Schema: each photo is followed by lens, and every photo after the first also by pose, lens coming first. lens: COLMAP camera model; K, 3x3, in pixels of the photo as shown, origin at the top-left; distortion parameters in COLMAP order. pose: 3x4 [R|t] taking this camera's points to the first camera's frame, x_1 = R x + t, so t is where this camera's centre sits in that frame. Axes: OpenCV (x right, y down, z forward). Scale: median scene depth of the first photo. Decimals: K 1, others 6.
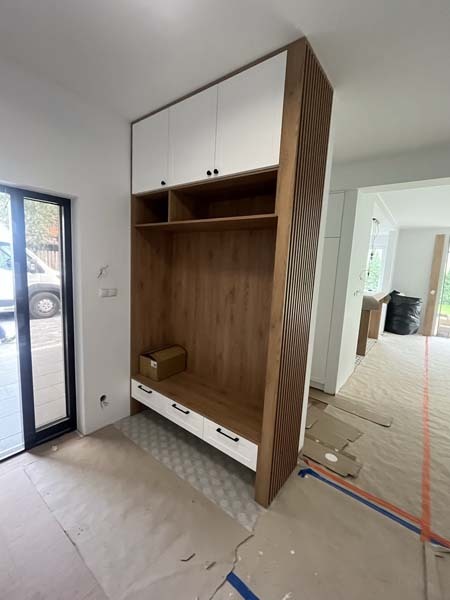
lens RADIAL K [[262.1, 0, 225.0], [0, 262.1, 300.0], [0, 0, 1]] dist [-0.001948, -0.000052]
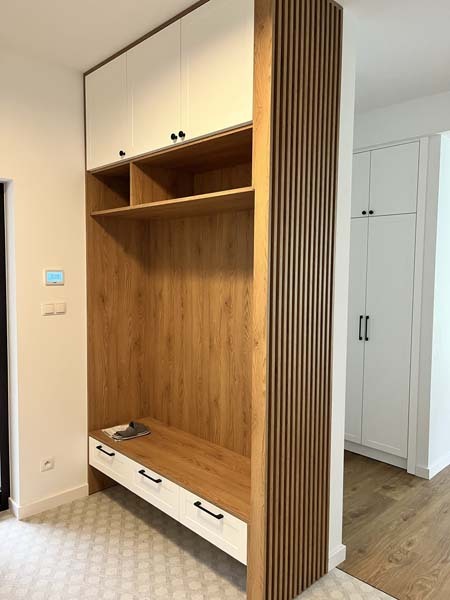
lens RADIAL K [[455.1, 0, 225.0], [0, 455.1, 300.0], [0, 0, 1]] dist [0.013159, 0.006954]
pose [[0.990169, -0.031633, -0.136252, 0.191006], [0.021737, 0.997058, -0.073510, 0.051365], [0.138177, 0.069826, 0.987943, -0.161917]]
